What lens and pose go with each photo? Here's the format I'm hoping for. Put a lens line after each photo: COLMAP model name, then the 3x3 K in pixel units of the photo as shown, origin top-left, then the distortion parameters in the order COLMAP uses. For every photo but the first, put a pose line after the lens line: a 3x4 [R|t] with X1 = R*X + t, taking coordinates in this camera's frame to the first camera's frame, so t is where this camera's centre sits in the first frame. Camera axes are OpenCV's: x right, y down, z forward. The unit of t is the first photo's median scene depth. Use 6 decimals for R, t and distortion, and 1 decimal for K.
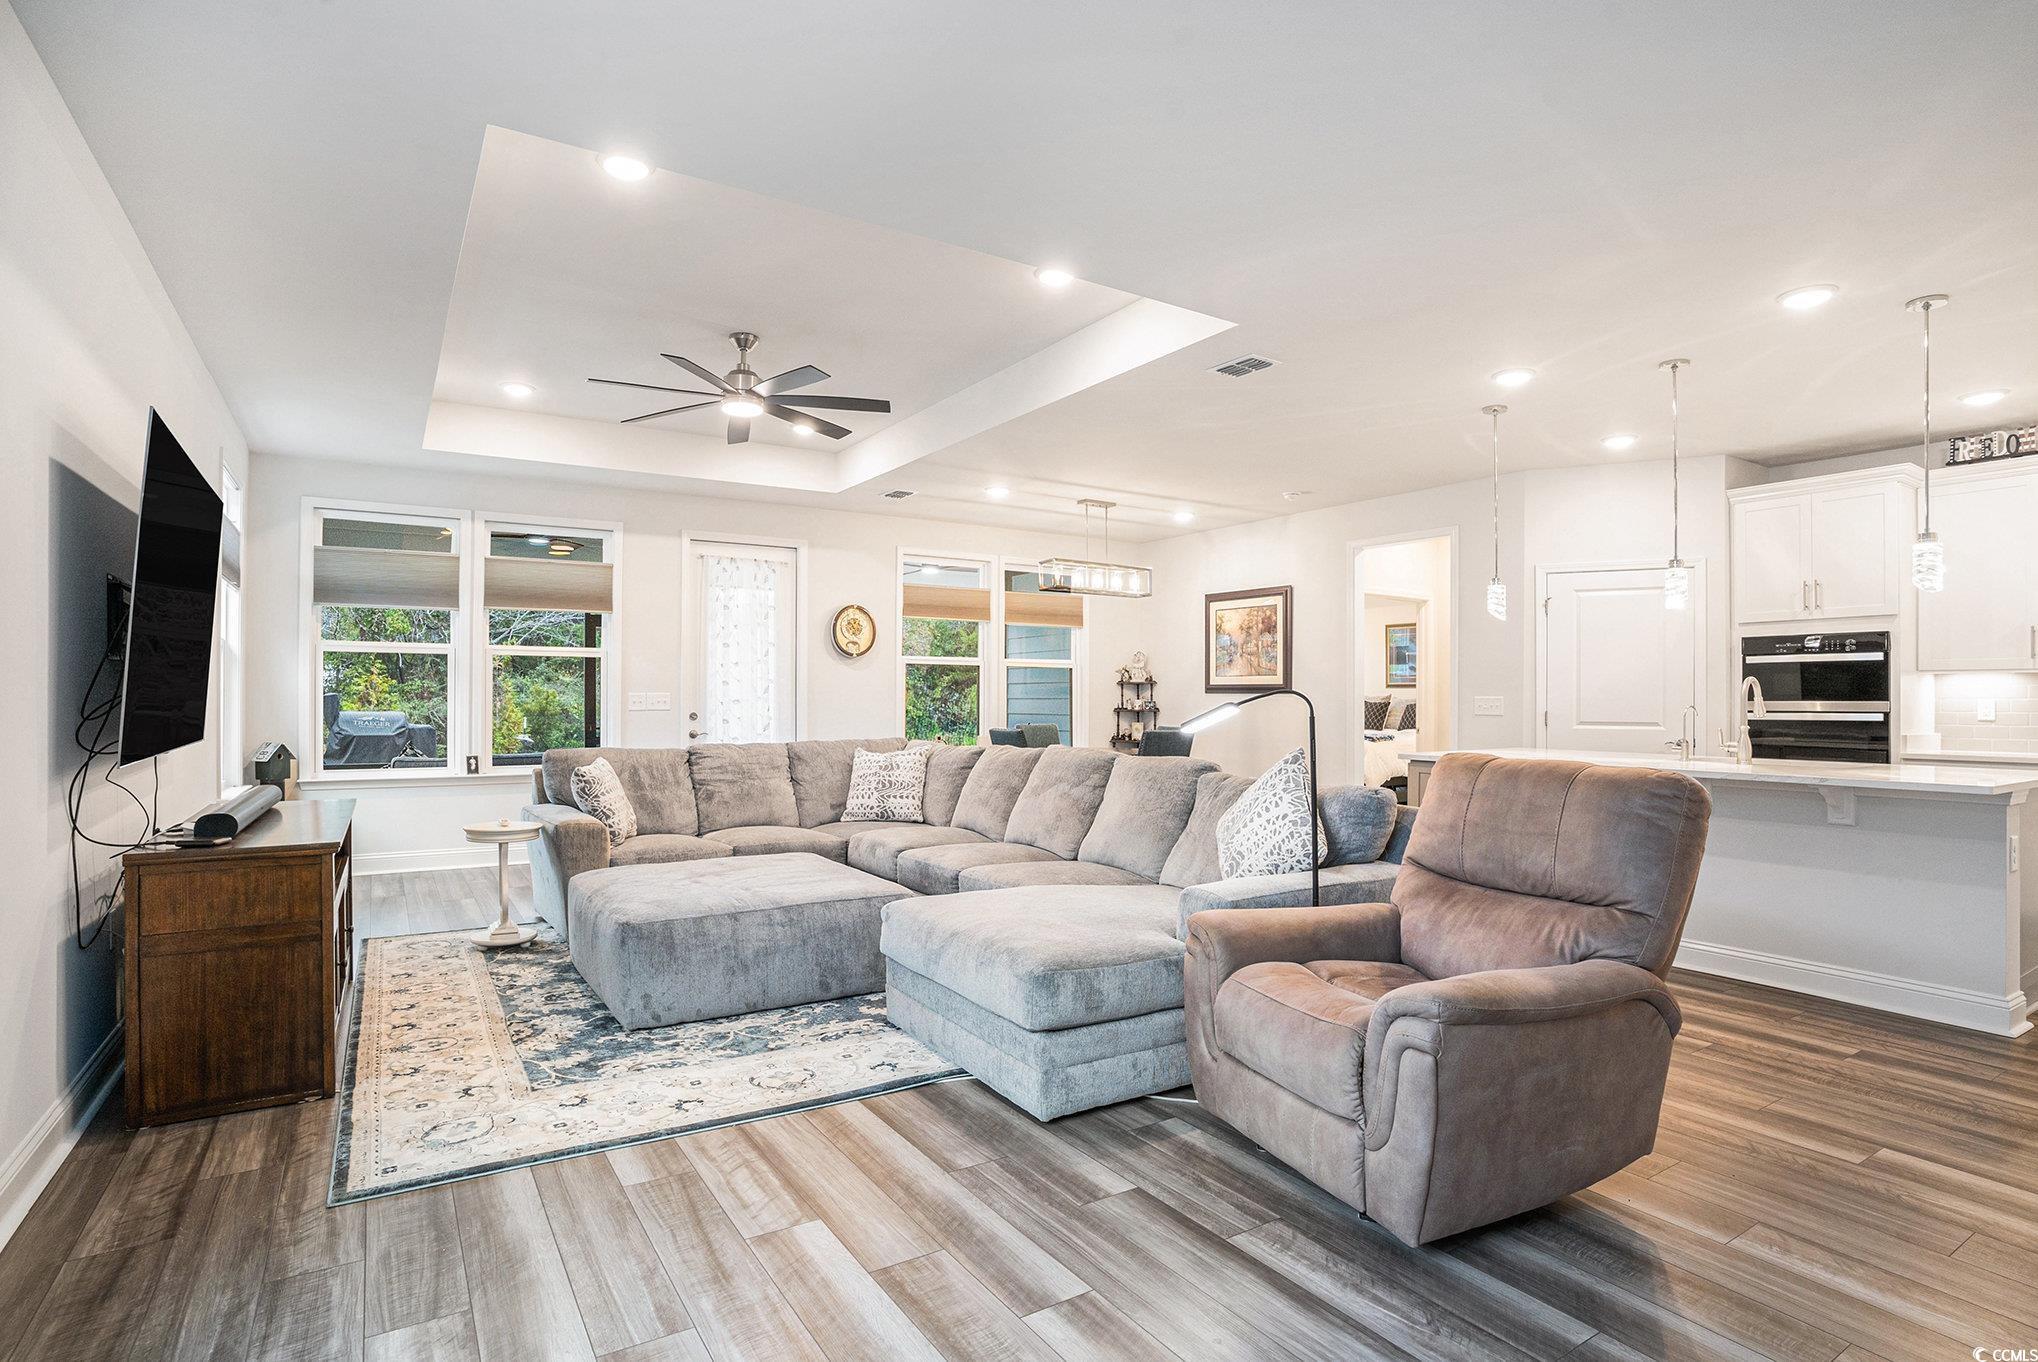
lens RADIAL K [[1042.3, 0, 1017.1], [0, 1042.3, 697.3], [0, 0, 1]] dist [-0.054860, 0.021687]
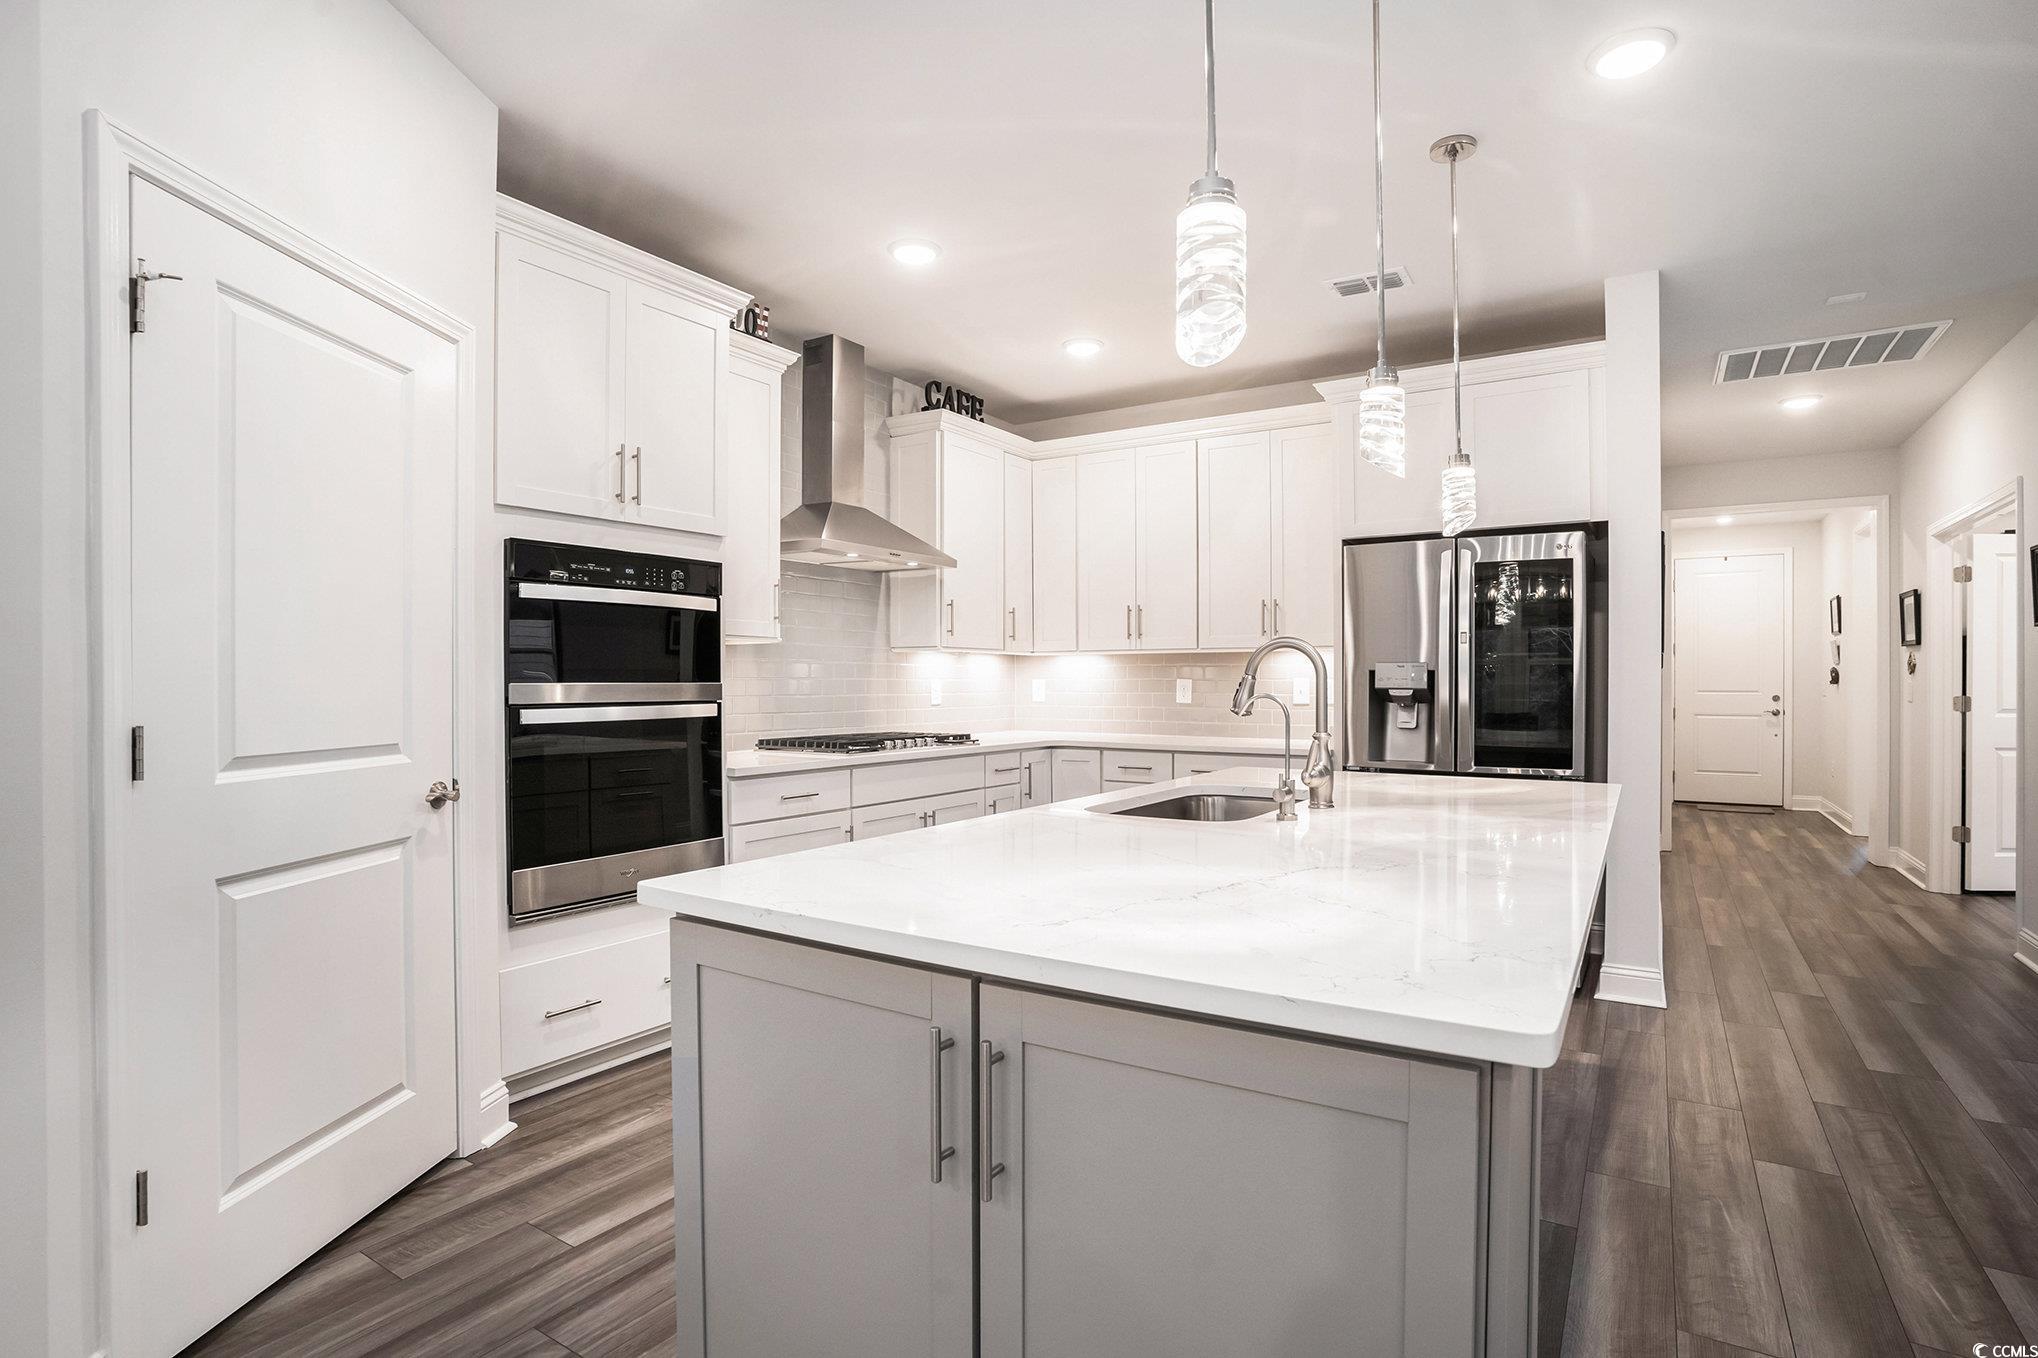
lens RADIAL K [[1042.3, 0, 1014.7], [0, 1042.3, 686.2], [0, 0, 1]] dist [-0.054860, 0.021687]
pose [[-0.419581, -0.007276, 0.907689, 0.230173], [-0.004425, 0.999972, 0.005970, 0.001740], [-0.907707, -0.001512, -0.419601, 1.046192]]
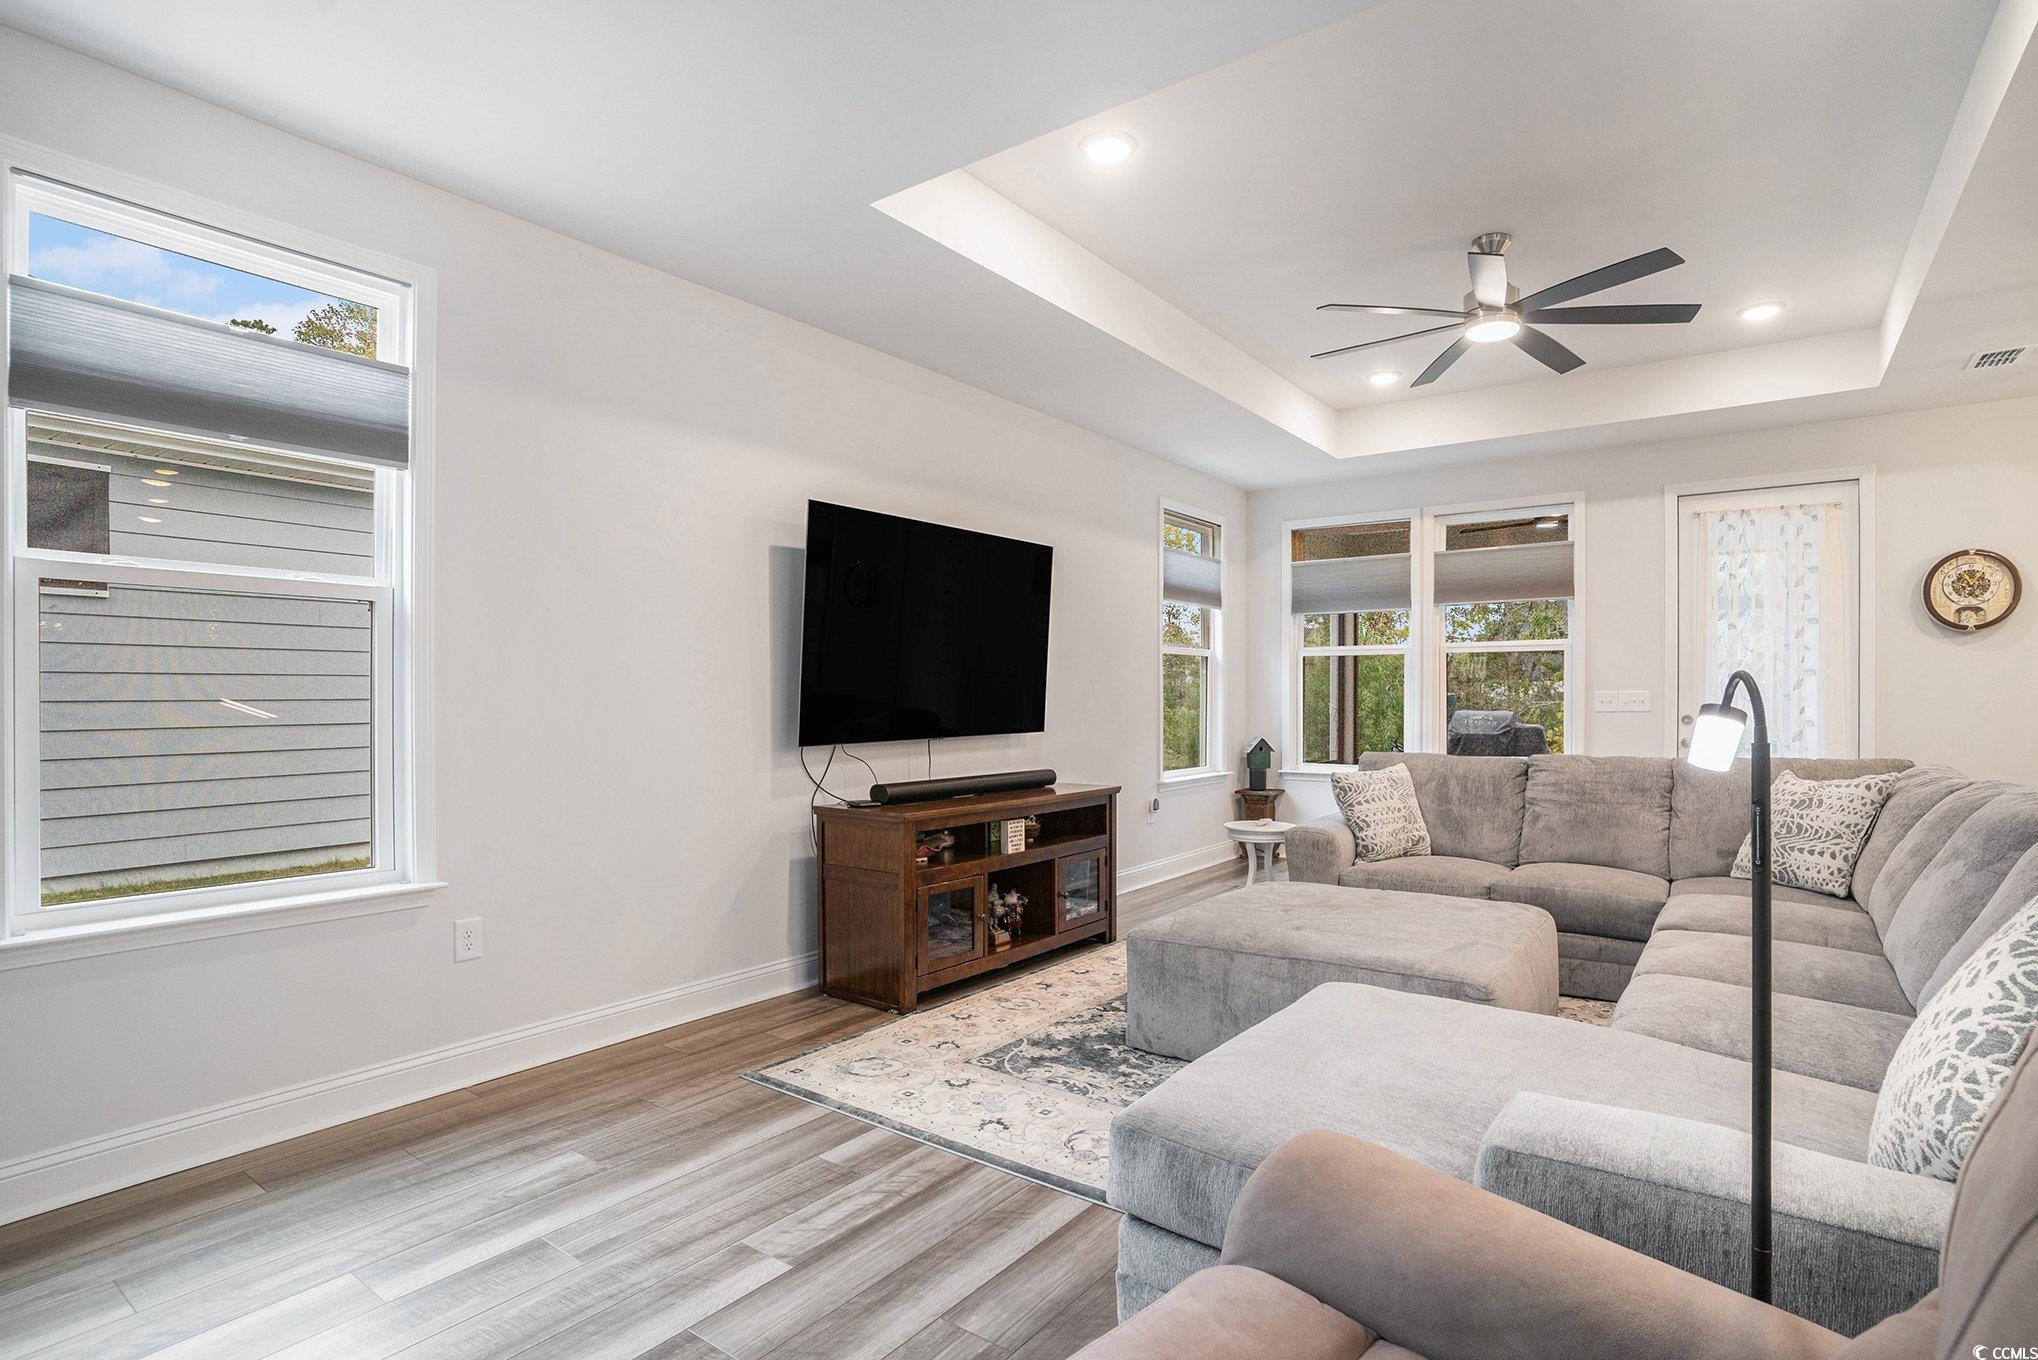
lens RADIAL K [[1042.3, 0, 1027.0], [0, 1042.3, 652.7], [0, 0, 1]] dist [-0.054860, 0.021687]
pose [[0.359732, -0.043195, -0.932055, 0.307606], [0.002305, 0.998966, -0.045406, 0.002226], [0.933053, 0.014186, 0.359460, 0.351845]]
